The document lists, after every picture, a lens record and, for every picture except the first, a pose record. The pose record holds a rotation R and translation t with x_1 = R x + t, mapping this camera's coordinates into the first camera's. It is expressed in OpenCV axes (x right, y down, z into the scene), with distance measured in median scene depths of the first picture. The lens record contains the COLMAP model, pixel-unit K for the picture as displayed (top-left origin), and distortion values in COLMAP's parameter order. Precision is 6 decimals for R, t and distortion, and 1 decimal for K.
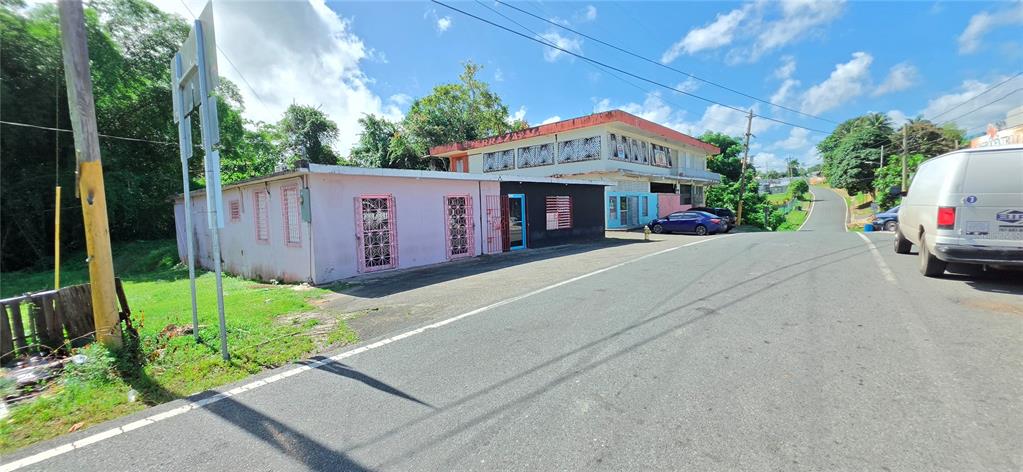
lens RADIAL K [[410.4, 0, 508.7], [0, 410.4, 233.5], [0, 0, 1]] dist [0.000761, 0.000197]
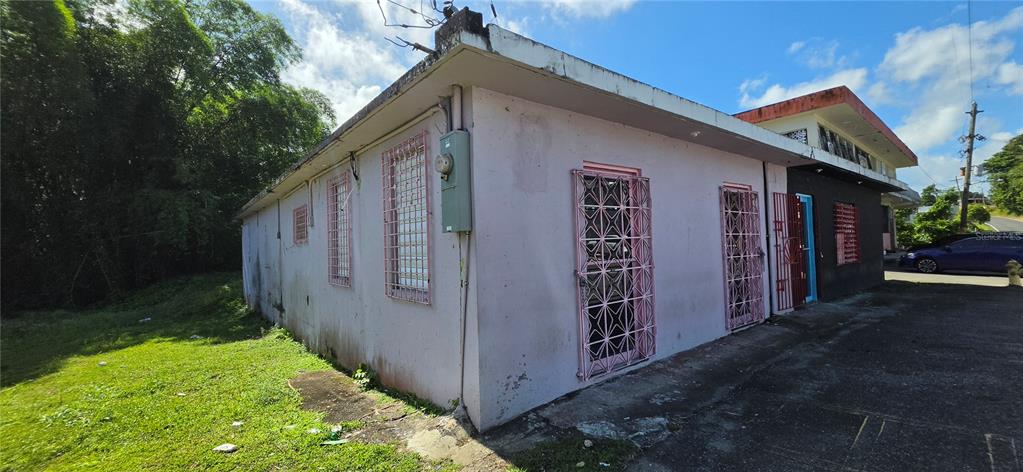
lens RADIAL K [[410.4, 0, 508.7], [0, 410.4, 233.5], [0, 0, 1]] dist [0.000761, 0.000197]
pose [[0.985097, 0.000612, -0.171998, -0.191102], [-0.014810, 0.996581, -0.081278, -0.000490], [0.171361, 0.082614, 0.981738, 0.329678]]
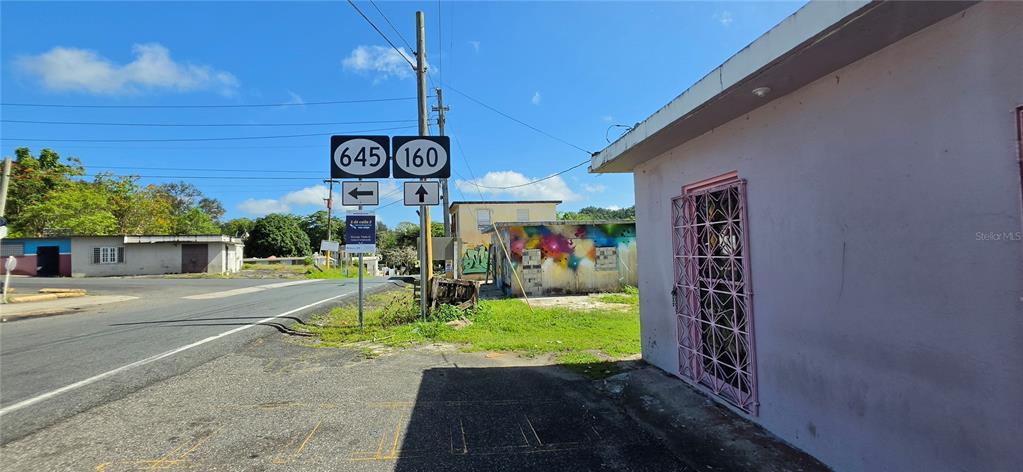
lens RADIAL K [[410.4, 0, 508.7], [0, 410.4, 233.5], [0, 0, 1]] dist [0.000761, 0.000197]
pose [[-0.671365, 0.027206, -0.740627, 0.026595], [0.005383, 0.999479, 0.031836, -0.032152], [0.741107, 0.017387, -0.671162, 0.590343]]
